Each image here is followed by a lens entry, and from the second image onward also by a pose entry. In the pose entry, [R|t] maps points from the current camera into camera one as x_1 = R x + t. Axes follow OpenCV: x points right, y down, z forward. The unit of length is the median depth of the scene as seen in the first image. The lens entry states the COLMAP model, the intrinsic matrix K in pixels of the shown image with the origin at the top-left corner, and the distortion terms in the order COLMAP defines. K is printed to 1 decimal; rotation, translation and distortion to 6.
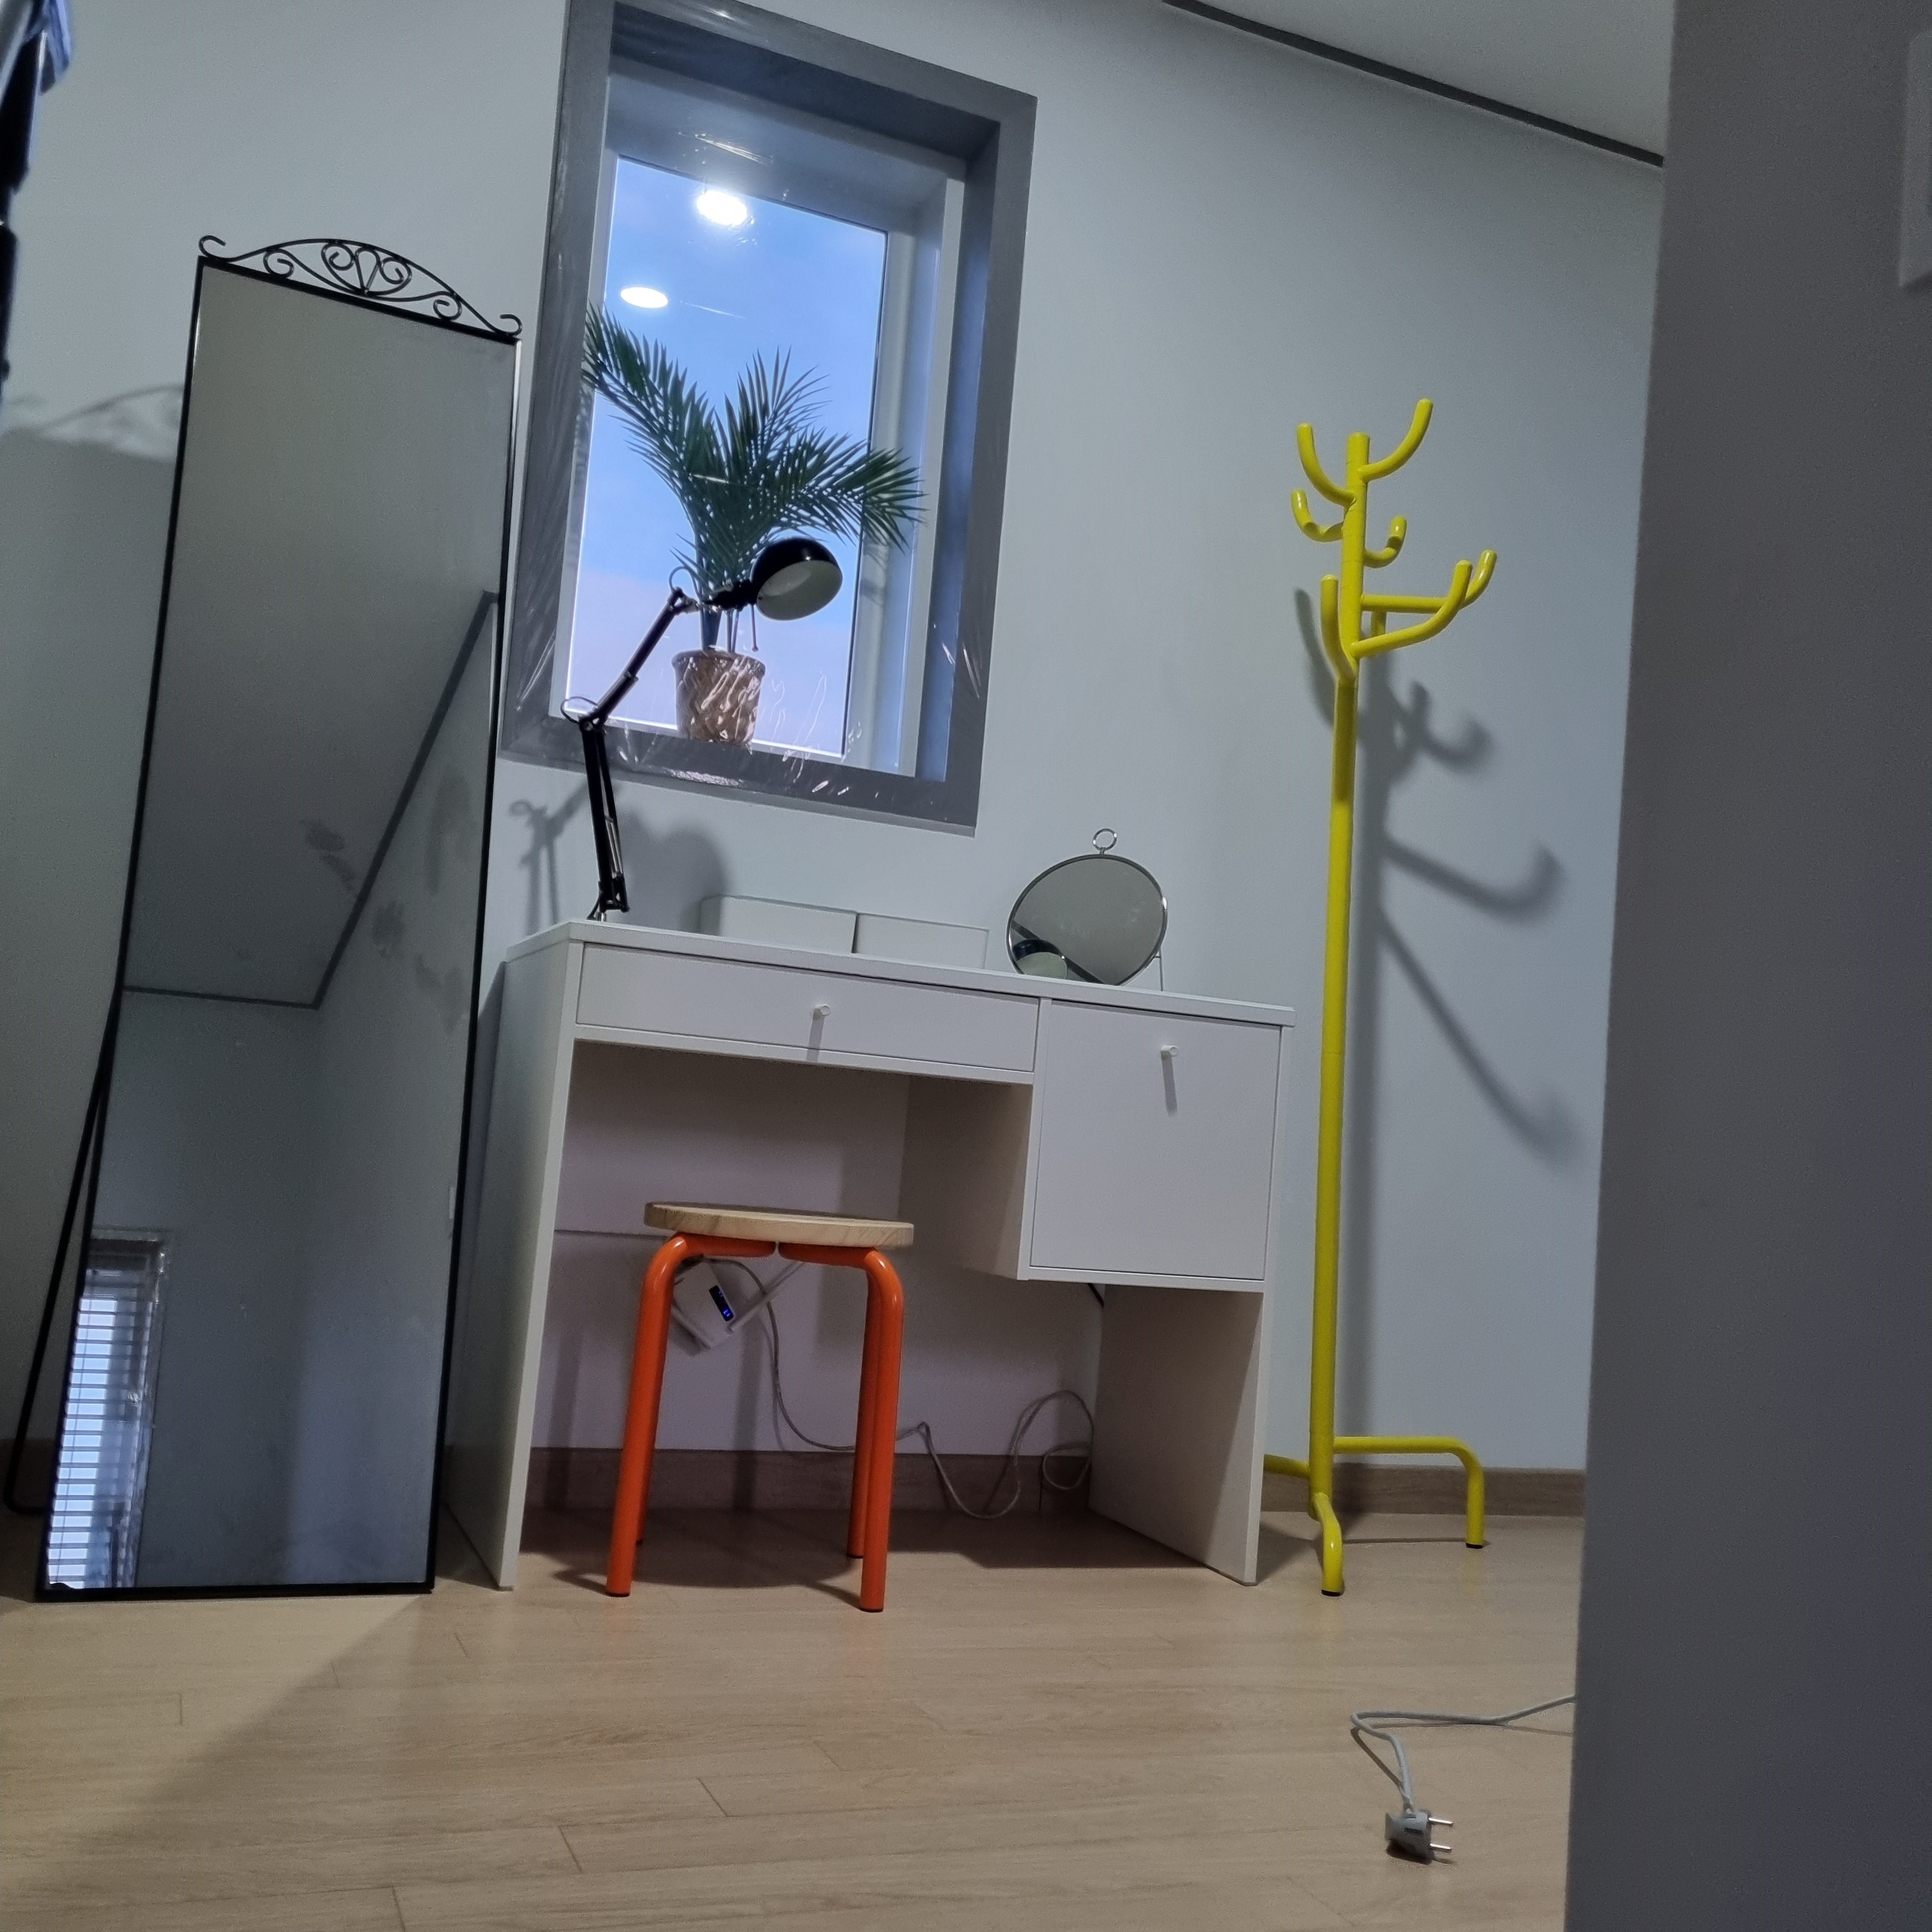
lens RADIAL K [[1862.7, 0, 966.0], [0, 1862.7, 966.0], [0, 0, 1]] dist [0.129807, 0.005243]
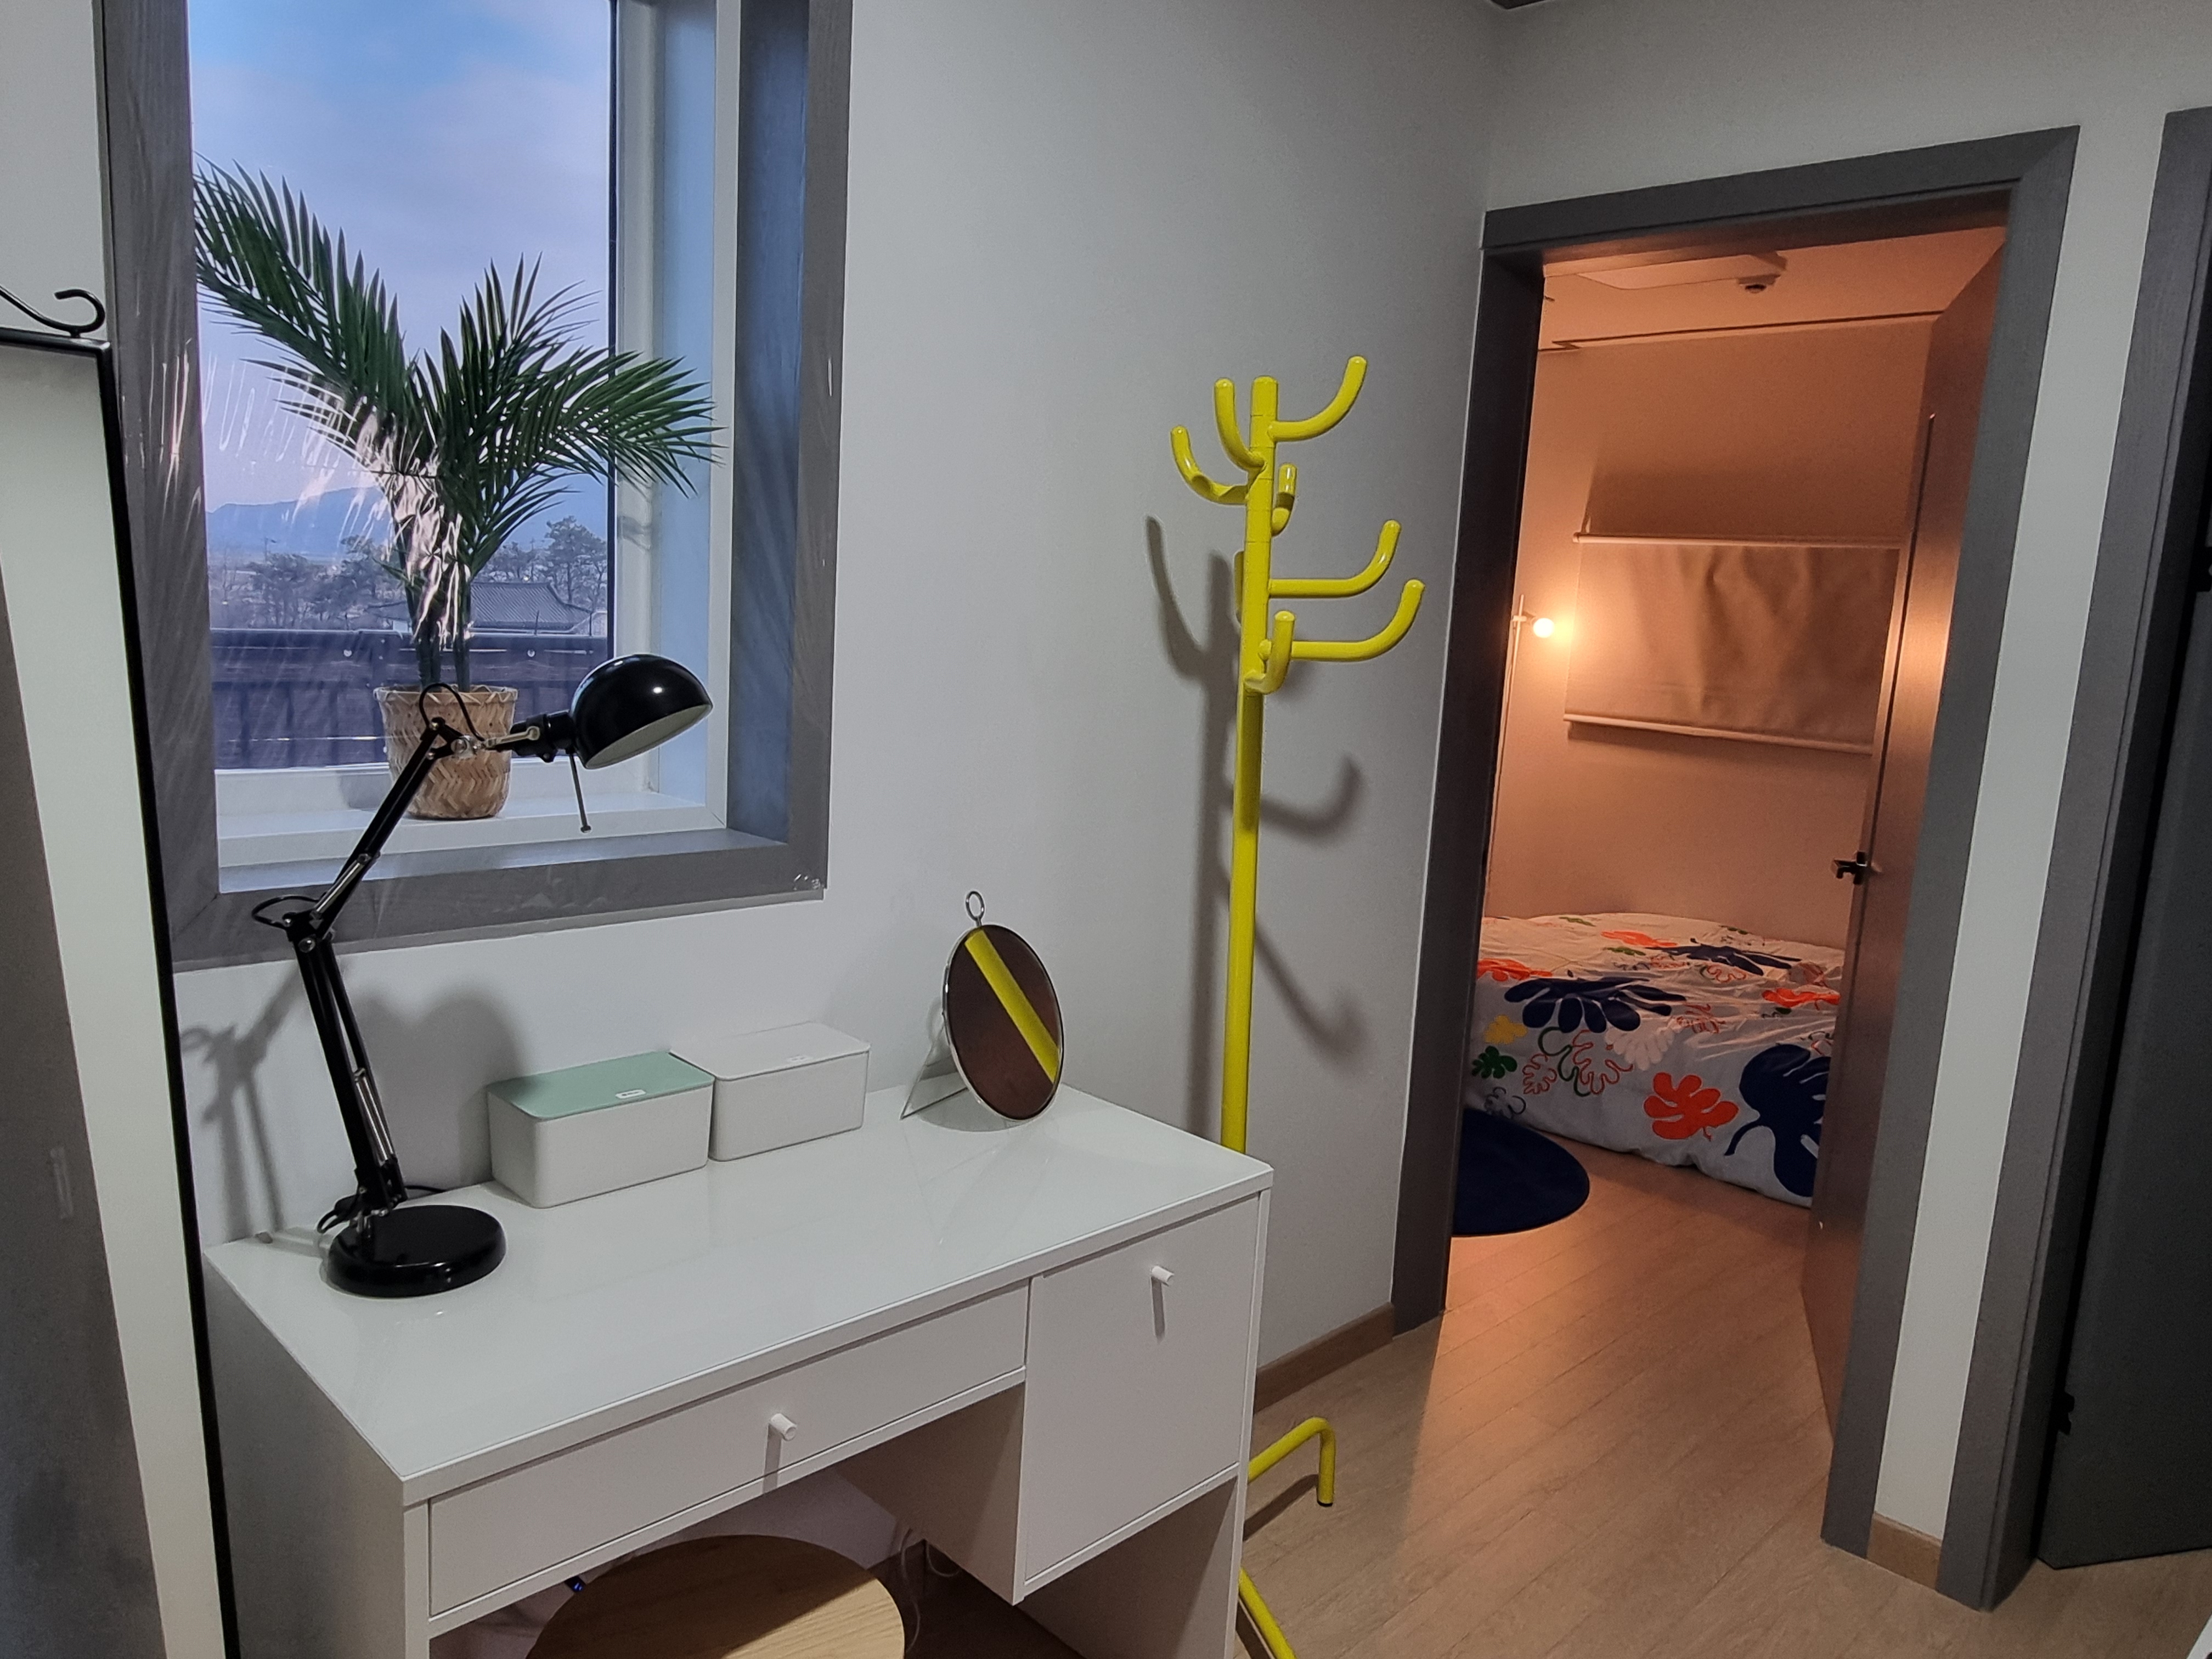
lens RADIAL K [[1505.8, 0, 1106.0], [0, 1505.8, 829.5], [0, 0, 1]] dist [0.004633, 0.001470]
pose [[0.921297, -0.089709, 0.378370, -0.125775], [-0.019249, 0.961312, 0.274789, -0.277114], [-0.388383, -0.260446, 0.883927, 0.401753]]
